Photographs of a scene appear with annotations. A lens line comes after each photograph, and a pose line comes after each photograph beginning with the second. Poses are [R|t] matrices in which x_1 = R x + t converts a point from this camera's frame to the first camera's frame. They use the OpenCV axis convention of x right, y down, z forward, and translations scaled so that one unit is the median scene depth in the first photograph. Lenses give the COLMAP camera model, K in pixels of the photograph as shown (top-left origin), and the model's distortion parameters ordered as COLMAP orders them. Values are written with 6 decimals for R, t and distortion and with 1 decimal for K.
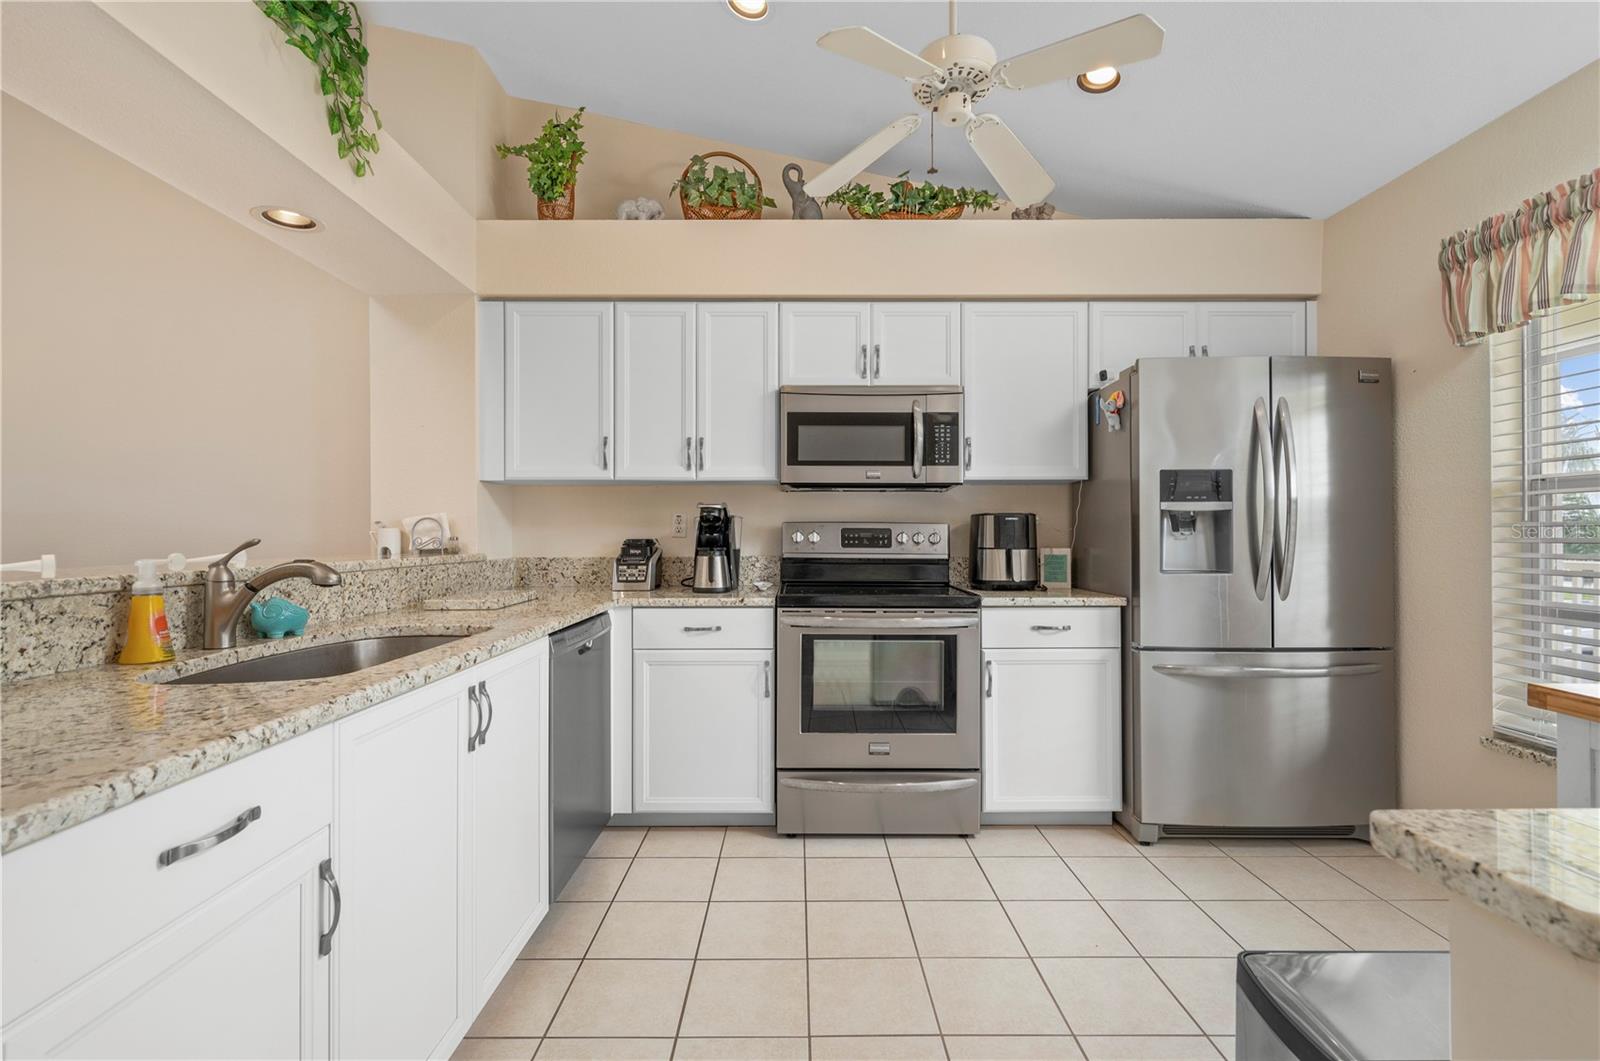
lens RADIAL K [[715.7, 0, 805.0], [0, 715.7, 532.3], [0, 0, 1]] dist [0.001763, -0.000205]
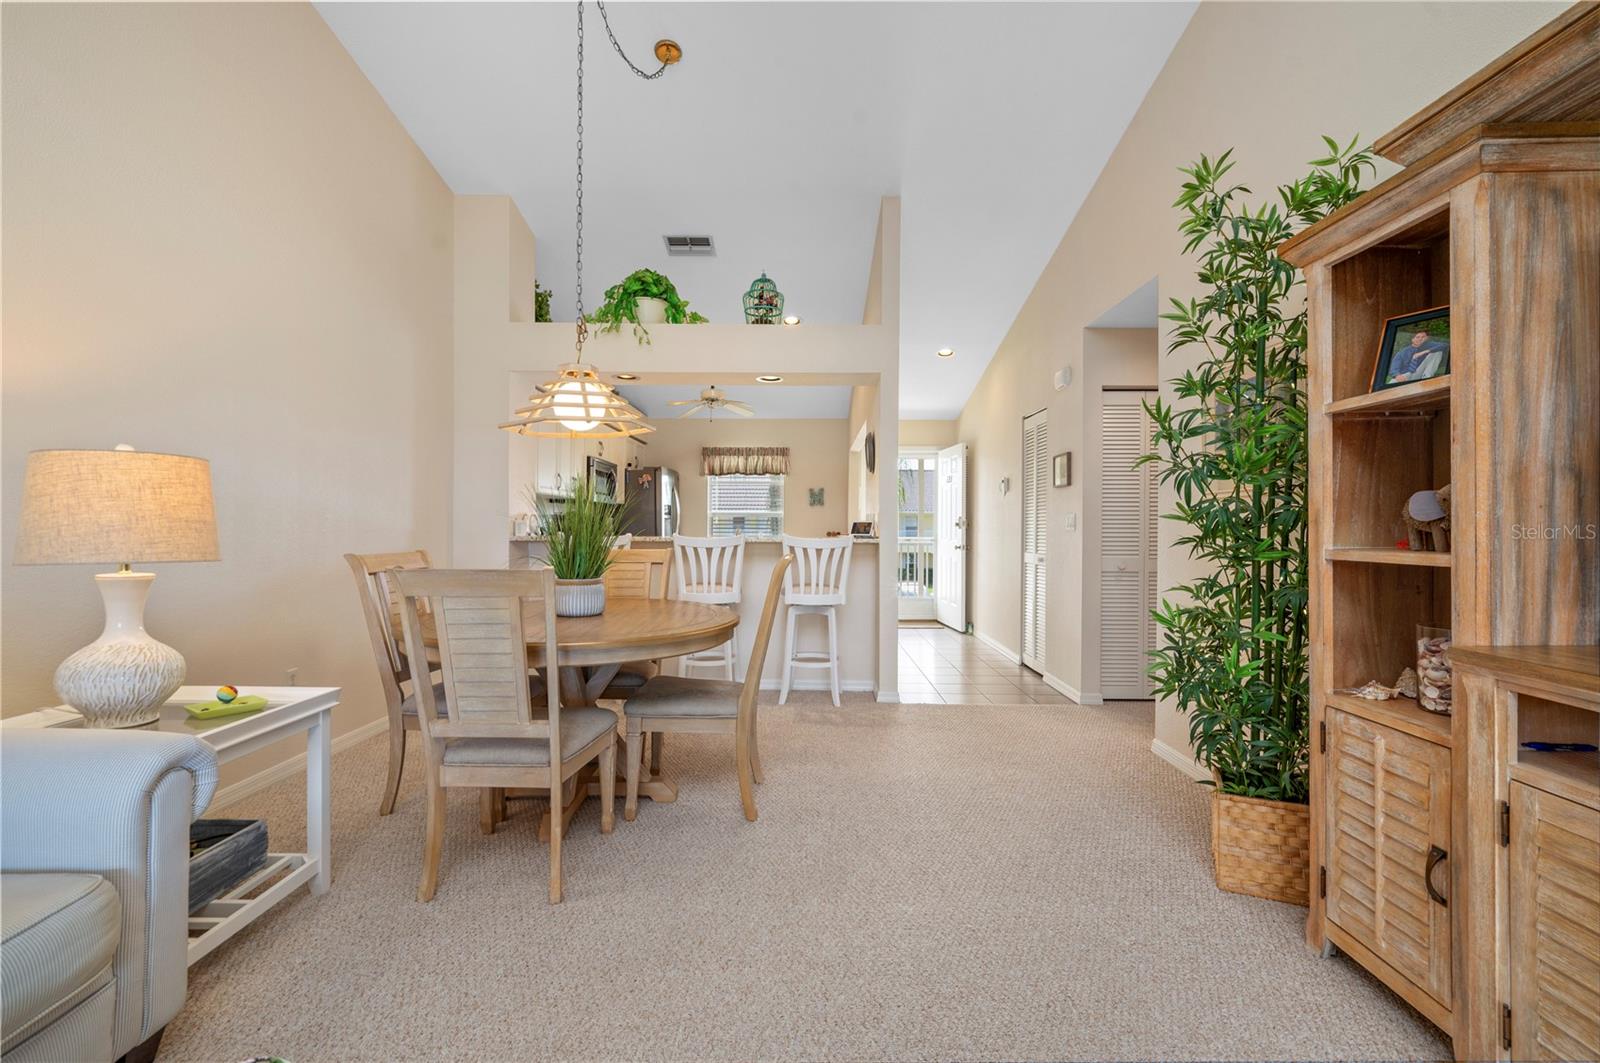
lens RADIAL K [[707.2, 0, 802.3], [0, 707.2, 529.5], [0, 0, 1]] dist [0.000261, -0.000084]
pose [[0.018046, -0.000484, 0.999837, -2.346878], [-0.008805, 0.999961, 0.000643, 0.009284], [-0.999798, -0.008815, 0.018041, 0.359467]]
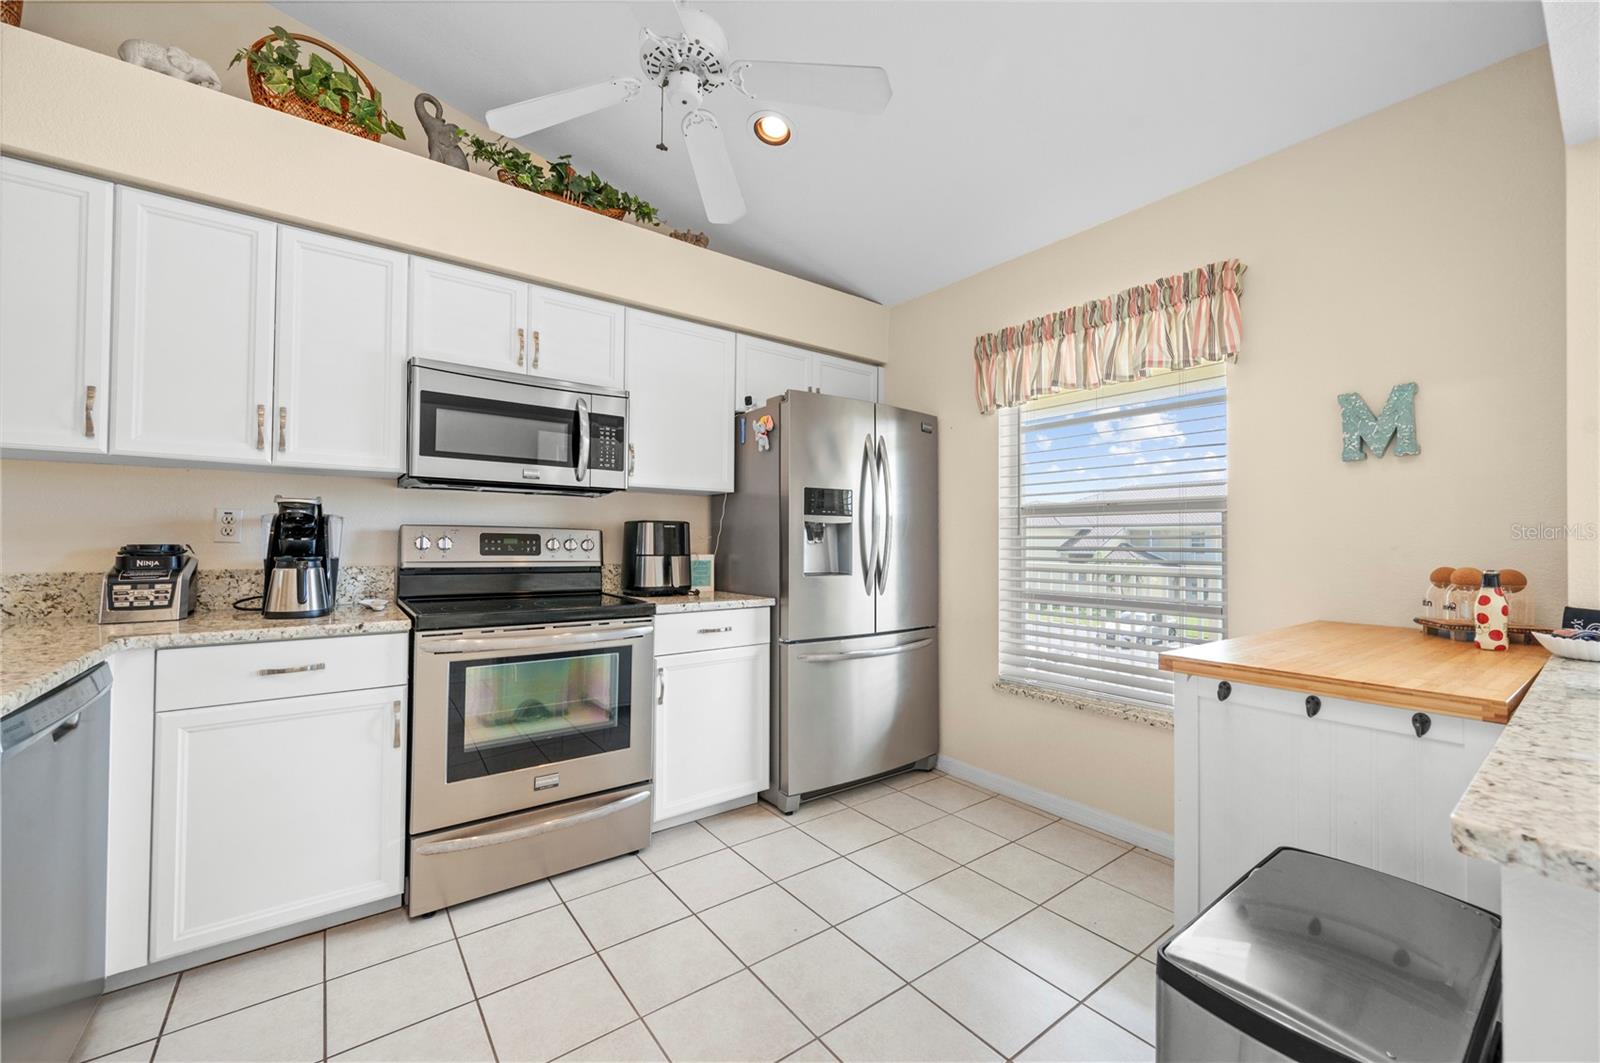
lens RADIAL K [[626.5, 0, 800.2], [0, 626.5, 532.4], [0, 0, 1]] dist [-0.000711, 0.000222]
pose [[0.801795, 0.015566, 0.597396, -0.111772], [-0.009560, 0.999867, -0.013222, -0.000218], [-0.597522, 0.004890, 0.801837, 0.182462]]
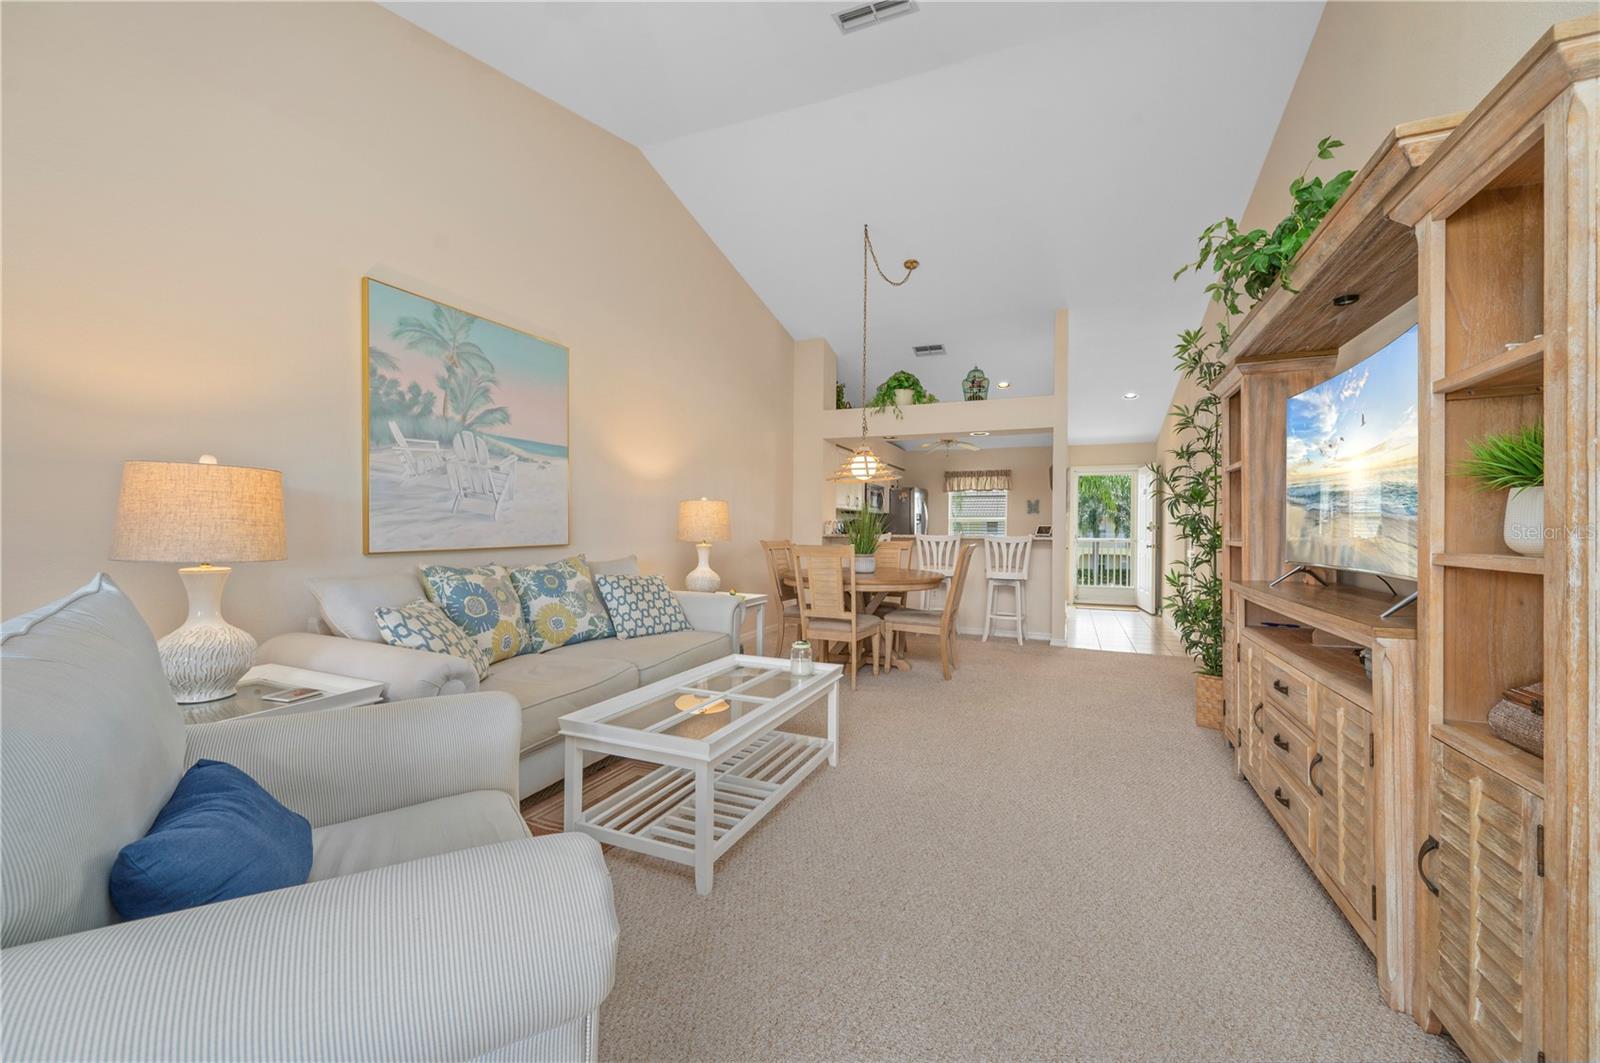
lens RADIAL K [[626.5, 0, 800.2], [0, 626.5, 532.4], [0, 0, 1]] dist [-0.000711, 0.000222]
pose [[0.400265, 0.000284, 0.916399, -3.090294], [-0.013131, 0.999899, 0.005425, 0.013680], [-0.916305, -0.014205, 0.400229, 0.134162]]
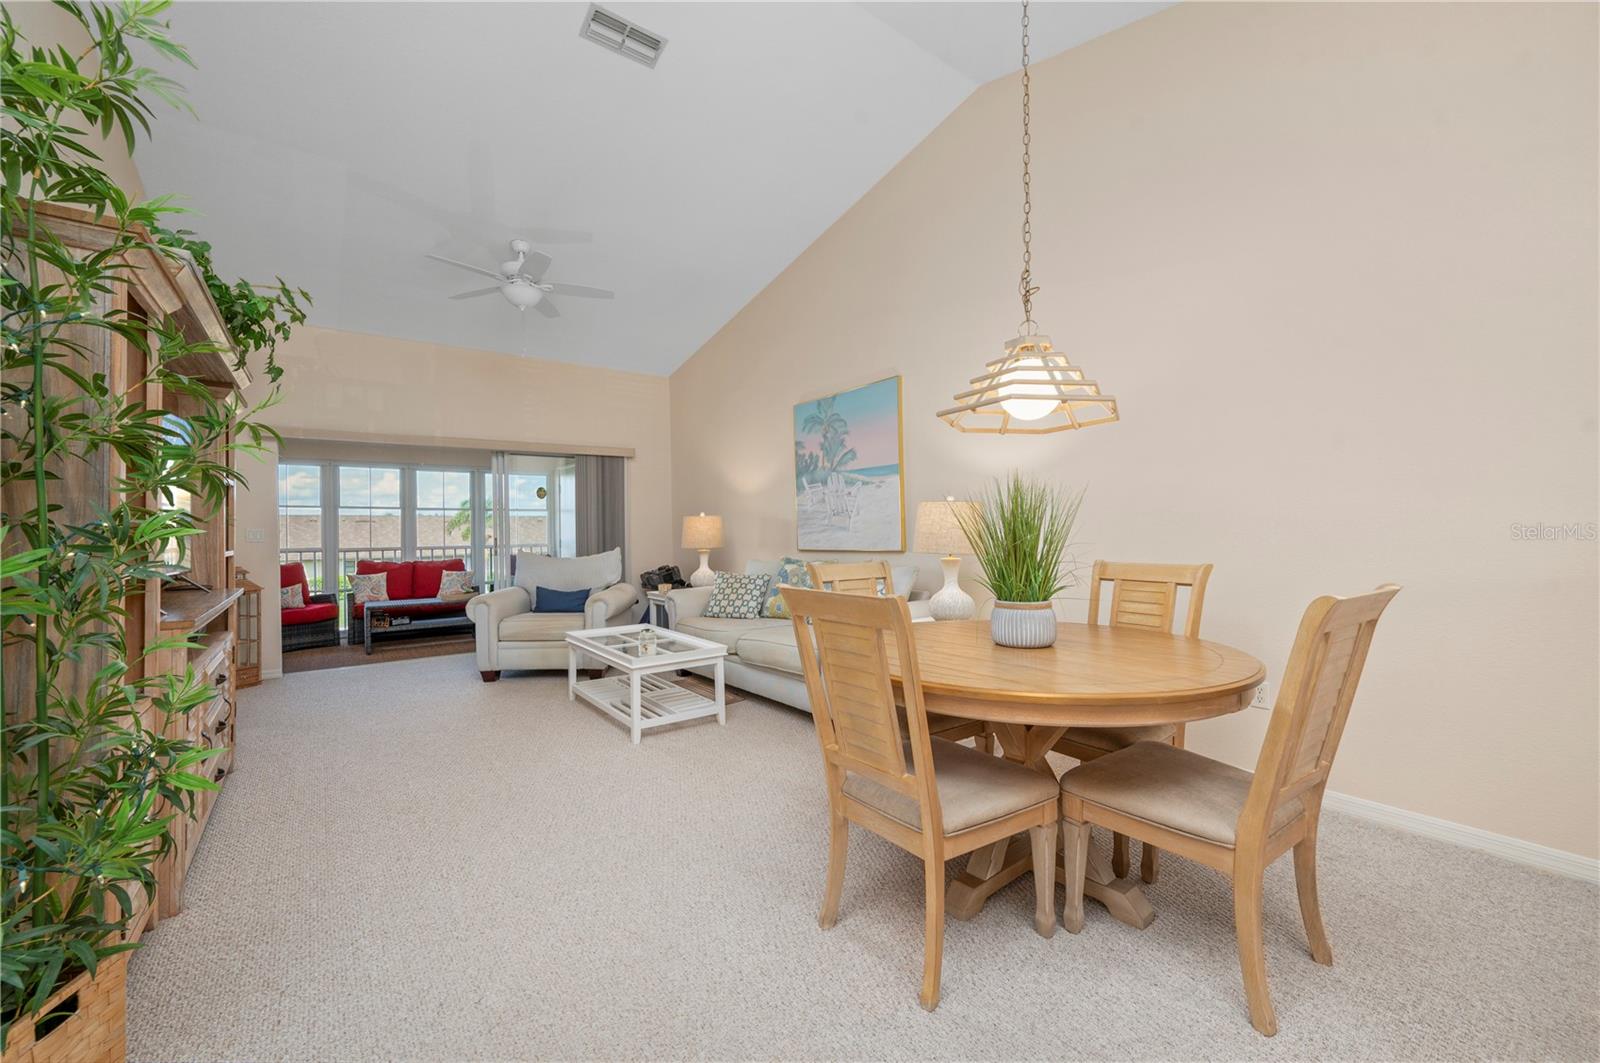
lens RADIAL K [[637.2, 0, 800.0], [0, 637.2, 531.5], [0, 0, 1]] dist [-0.003637, 0.000041]
pose [[0.594516, -0.000045, -0.804084, -0.811375], [0.009223, 0.999935, 0.006764, -0.006925], [0.804031, -0.011438, 0.594477, 0.019256]]
